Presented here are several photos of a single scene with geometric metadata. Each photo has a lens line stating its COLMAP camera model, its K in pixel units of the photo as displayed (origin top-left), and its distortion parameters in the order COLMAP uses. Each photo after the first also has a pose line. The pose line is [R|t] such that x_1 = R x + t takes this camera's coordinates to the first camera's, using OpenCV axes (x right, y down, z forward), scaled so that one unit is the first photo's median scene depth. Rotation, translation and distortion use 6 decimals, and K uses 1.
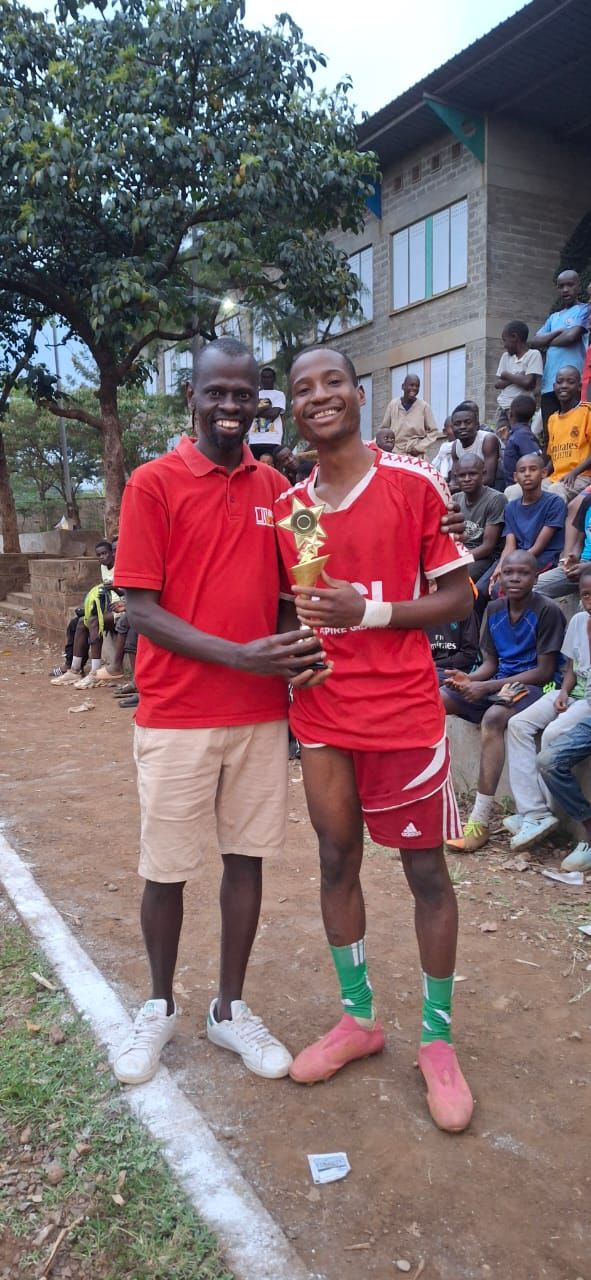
lens RADIAL K [[857.6, 0, 295.5], [0, 857.6, 640.0], [0, 0, 1]] dist [-0.000791, -0.000547]
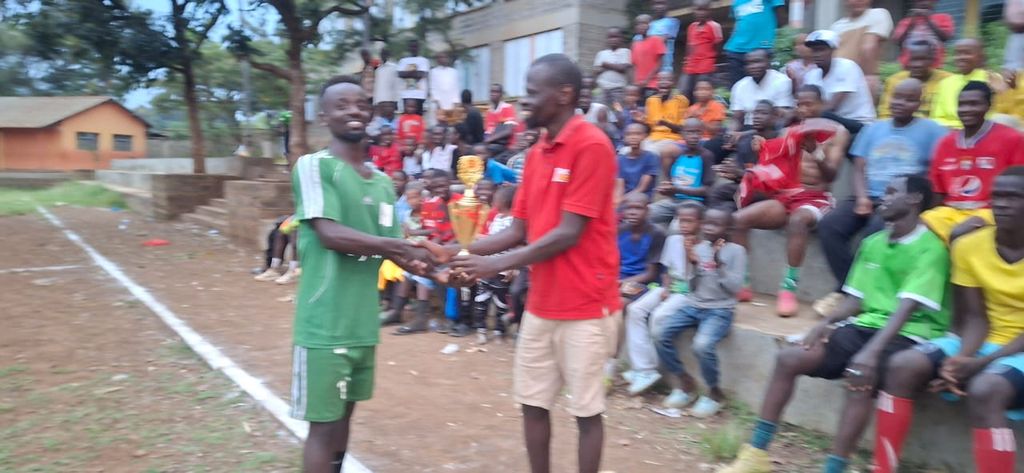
lens RADIAL K [[686.1, 0, 512.0], [0, 686.1, 236.5], [0, 0, 1]] dist [-0.000791, -0.000547]
pose [[0.989631, 0.025949, 0.141269, -0.115381], [-0.022883, 0.999467, -0.023286, 0.004286], [-0.141798, 0.019812, 0.989697, -0.133547]]
